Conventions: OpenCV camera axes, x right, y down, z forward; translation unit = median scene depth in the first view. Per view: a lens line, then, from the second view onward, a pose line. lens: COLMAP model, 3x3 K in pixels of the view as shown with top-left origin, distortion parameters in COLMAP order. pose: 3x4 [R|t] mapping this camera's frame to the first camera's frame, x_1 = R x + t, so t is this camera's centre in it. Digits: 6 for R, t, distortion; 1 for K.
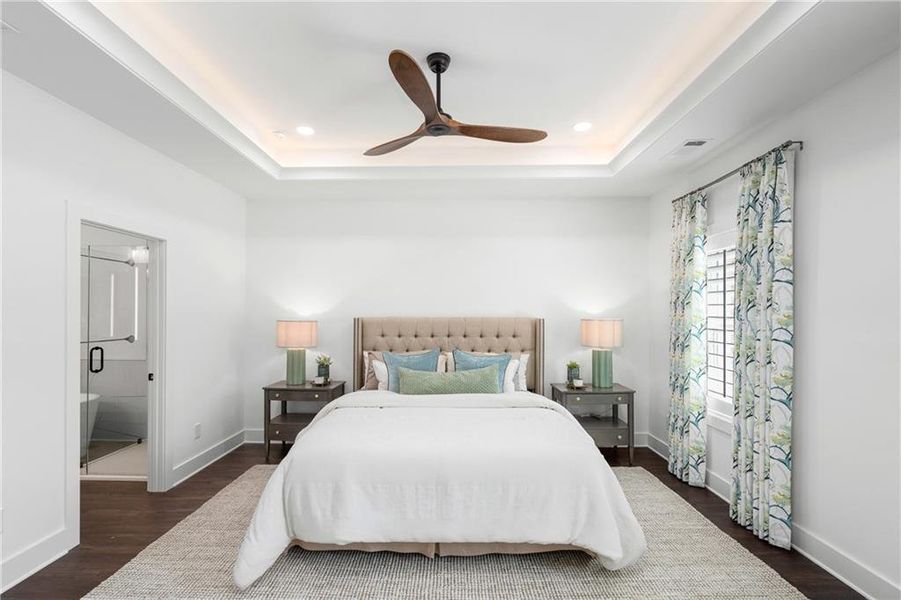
lens RADIAL K [[410.1, 0, 453.3], [0, 410.1, 307.1], [0, 0, 1]] dist [0.002476, 0.000275]
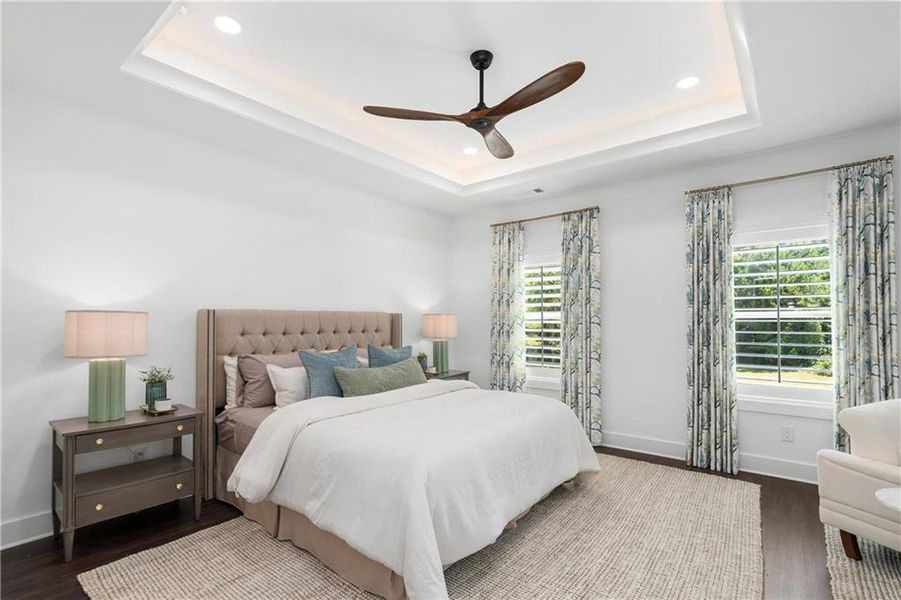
lens RADIAL K [[410.1, 0, 455.7], [0, 410.1, 307.3], [0, 0, 1]] dist [0.002476, 0.000275]
pose [[0.624835, 0.022058, 0.780445, -0.622938], [-0.007175, 0.999721, -0.022512, 0.042474], [-0.780723, 0.008467, 0.624819, 0.283714]]
